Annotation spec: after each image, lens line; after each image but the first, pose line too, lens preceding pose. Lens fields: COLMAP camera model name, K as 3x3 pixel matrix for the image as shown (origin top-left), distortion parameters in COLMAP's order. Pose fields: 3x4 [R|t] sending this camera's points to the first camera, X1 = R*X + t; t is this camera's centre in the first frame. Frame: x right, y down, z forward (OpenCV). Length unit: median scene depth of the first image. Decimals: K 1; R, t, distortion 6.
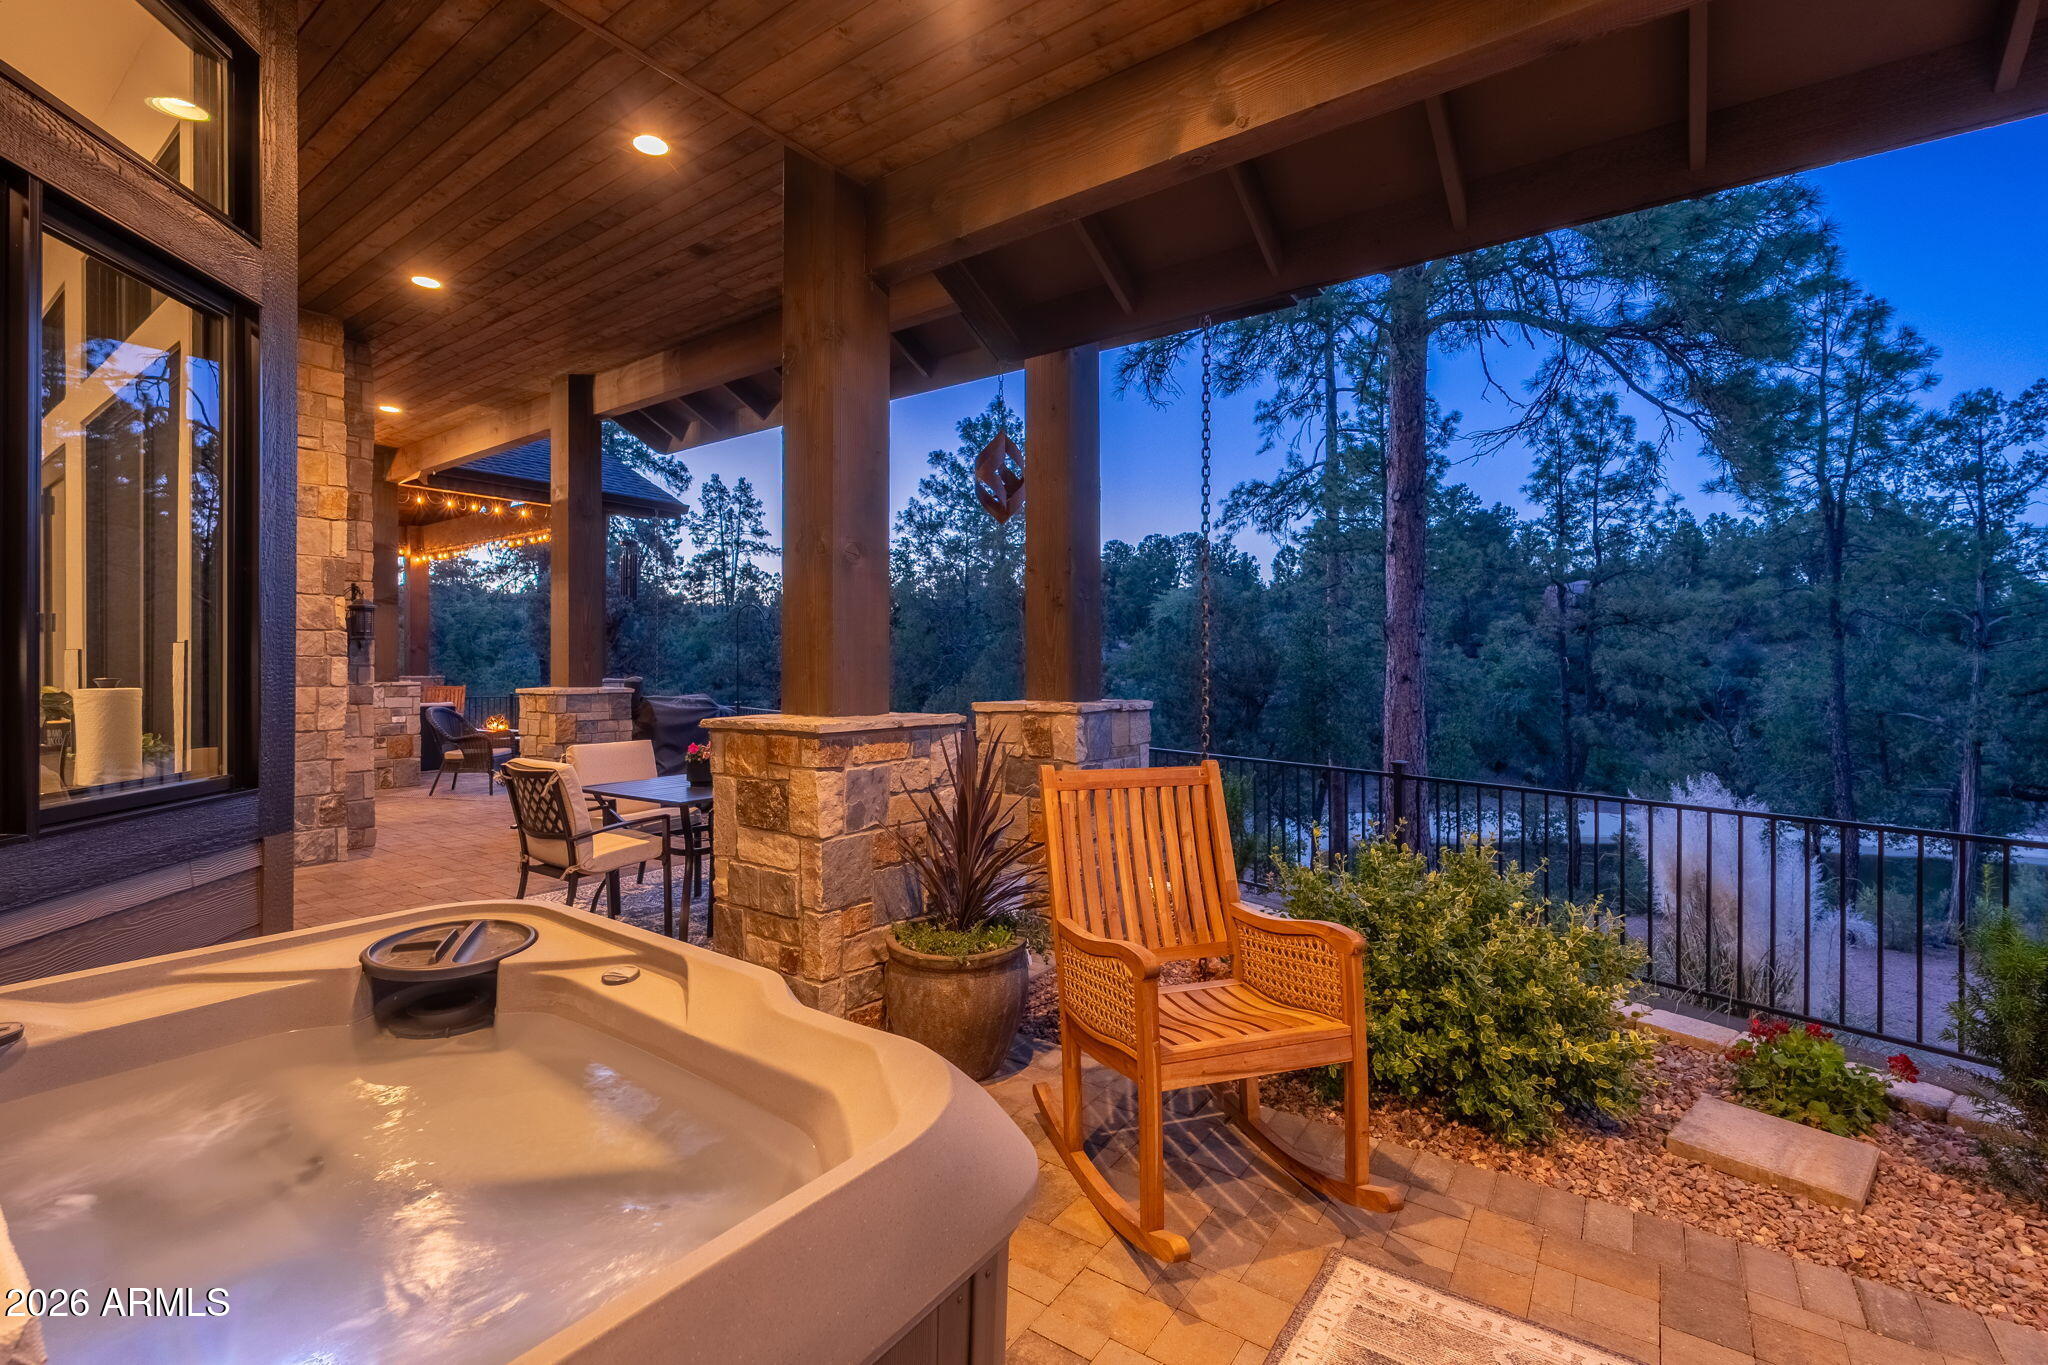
lens RADIAL K [[894.8, 0, 1024.3], [0, 894.8, 669.4], [0, 0, 1]] dist [-0.004779, -0.000580]
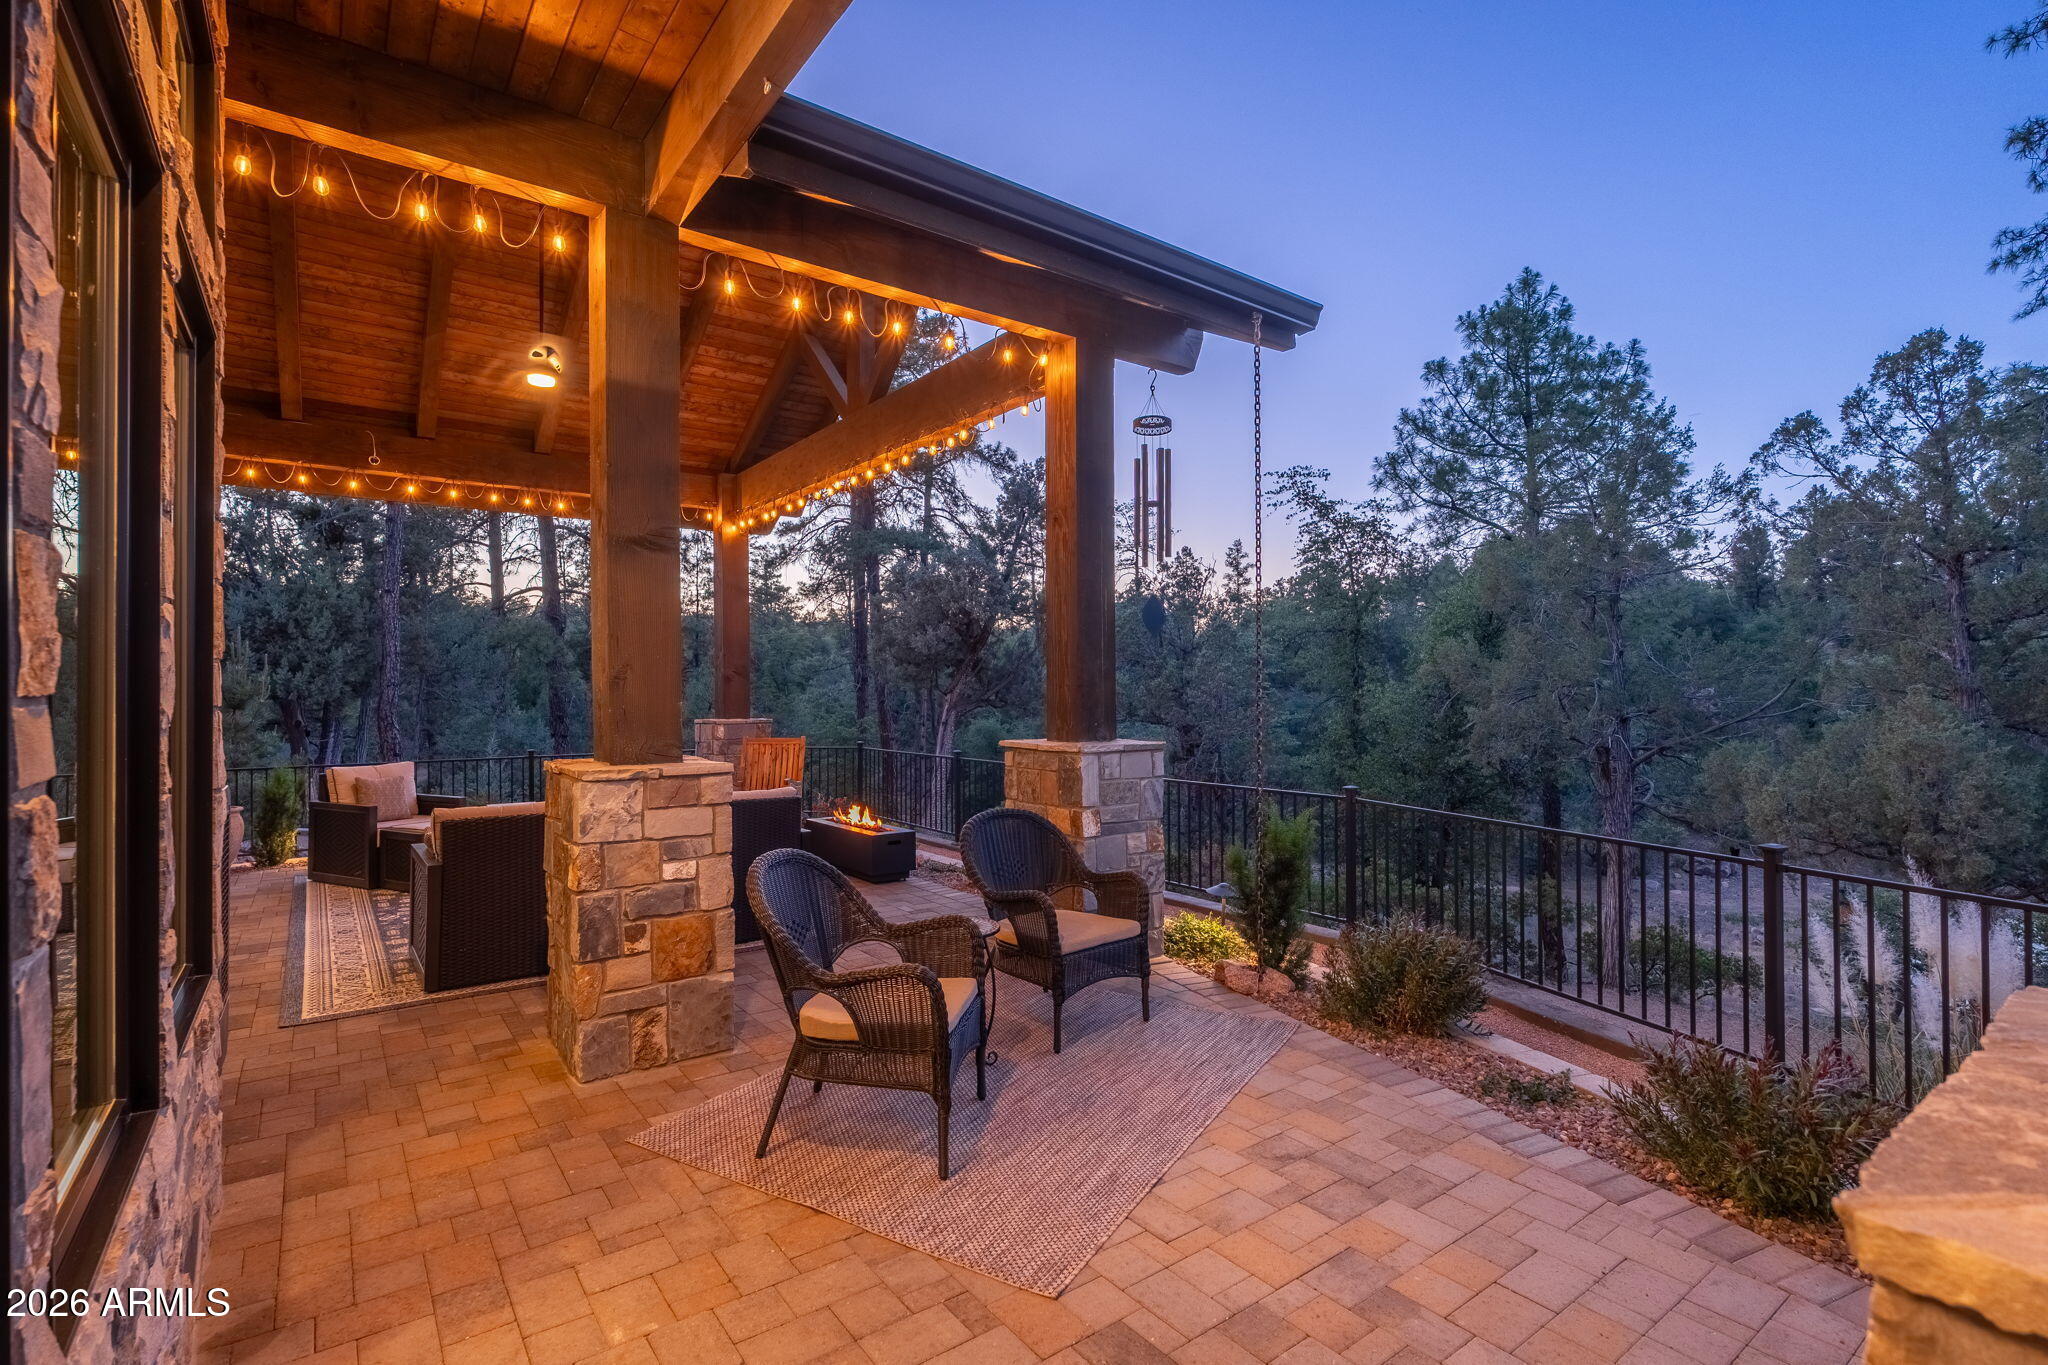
lens RADIAL K [[966.7, 0, 1018.4], [0, 966.7, 679.8], [0, 0, 1]] dist [0.005001, -0.000693]
pose [[0.950889, -0.008566, -0.309412, -0.169169], [0.004334, 0.999887, -0.014363, -0.005494], [0.309501, 0.012316, 0.950819, 0.252221]]
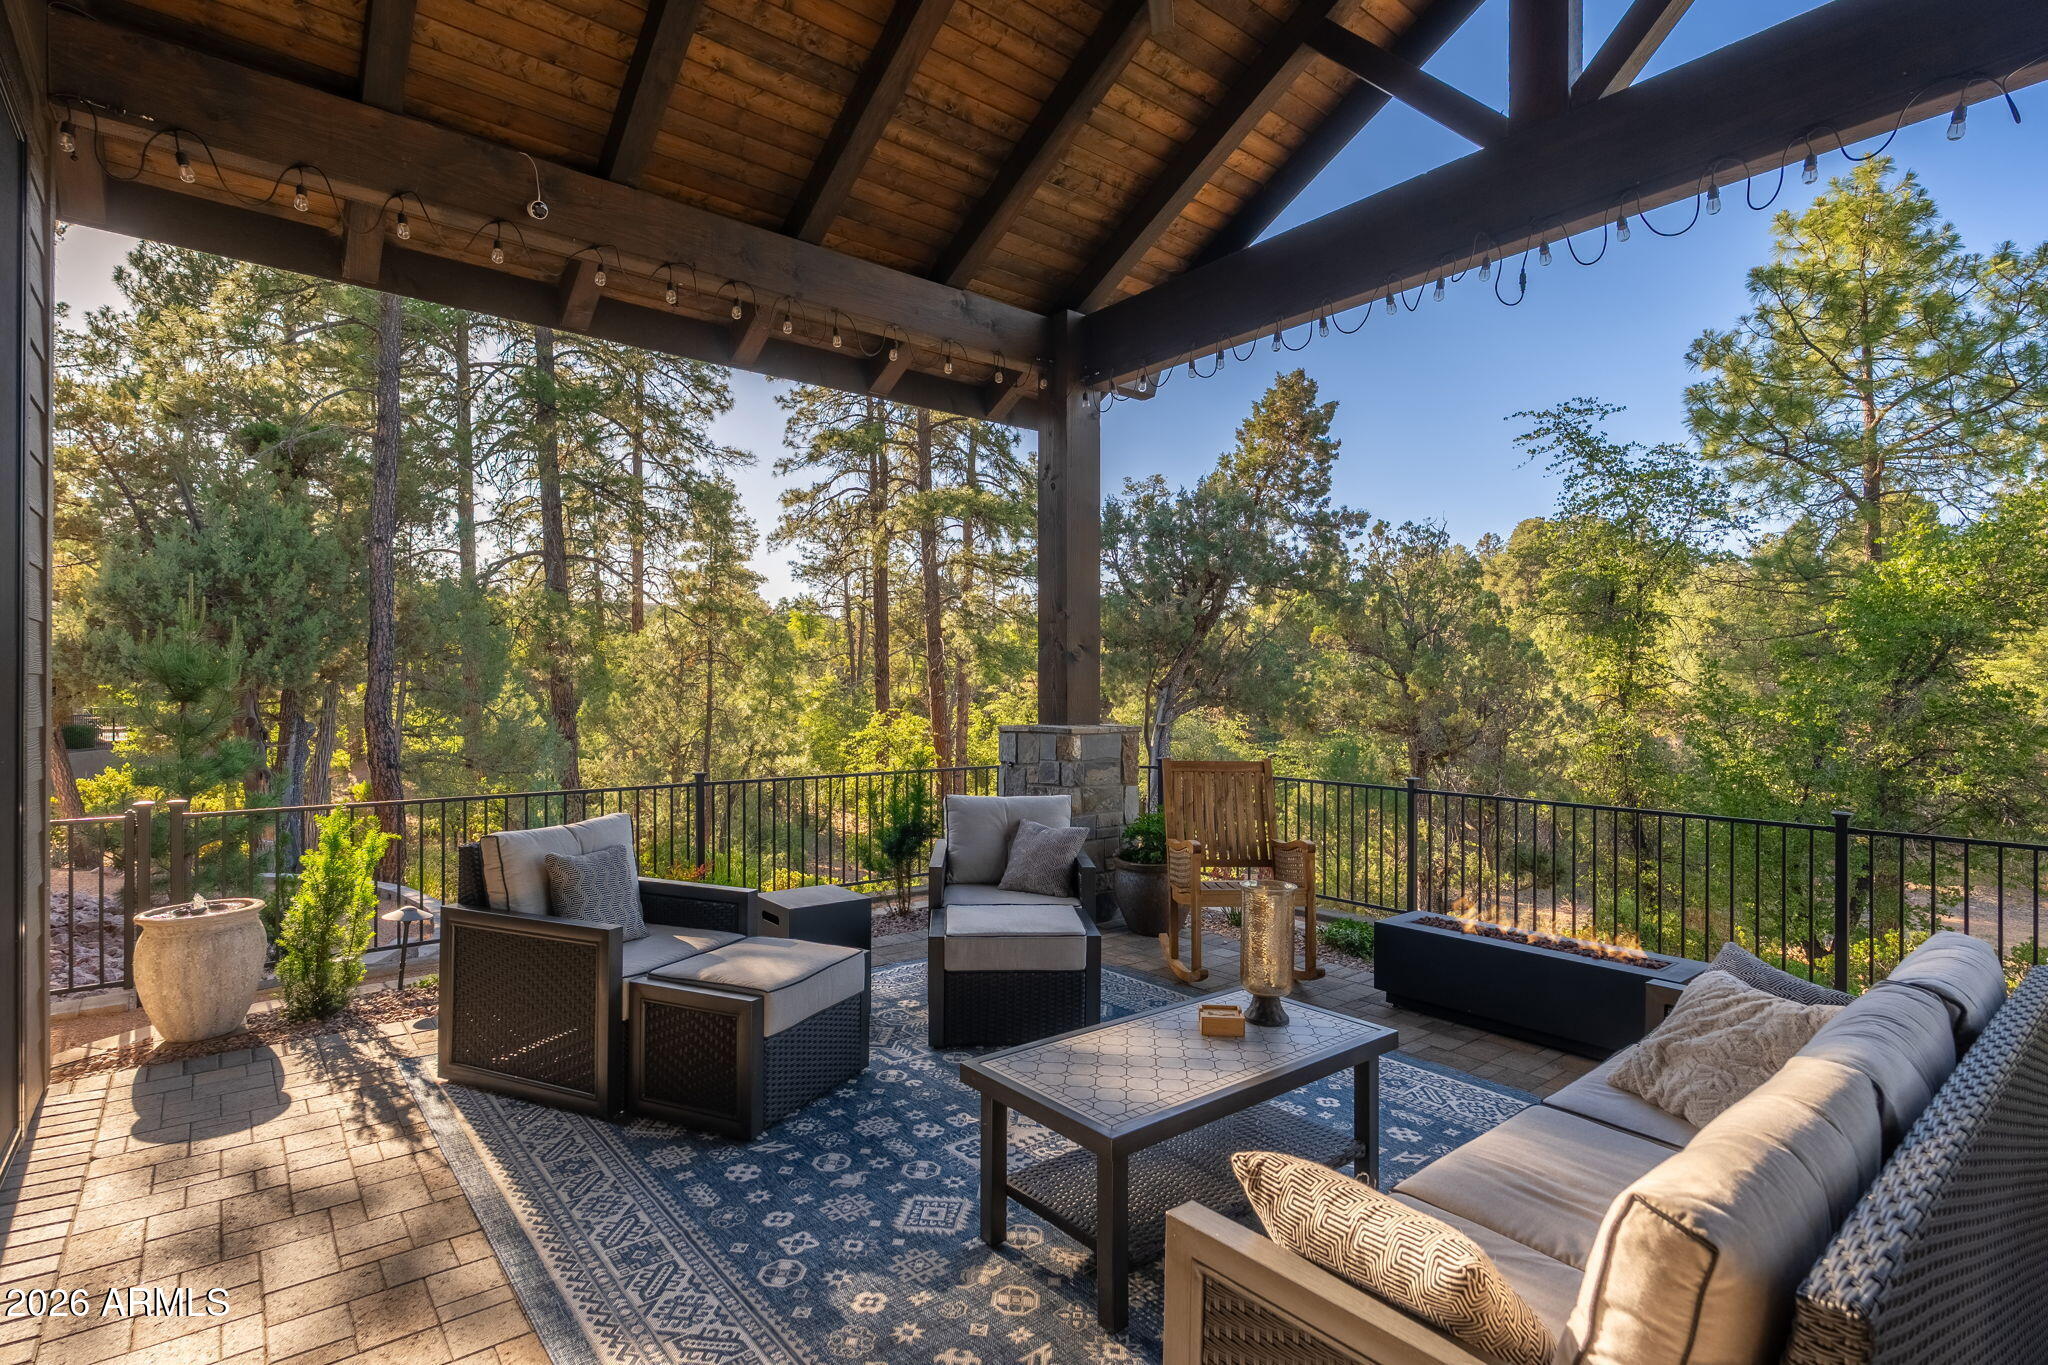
lens RADIAL K [[992.5, 0, 1011.1], [0, 992.5, 679.7], [0, 0, 1]] dist [0.004859, 0.001363]
pose [[0.965954, 0.000859, -0.258713, -0.350654], [-0.003325, 0.999953, -0.009093, -0.004761], [0.258693, 0.009644, 0.965911, 0.351215]]
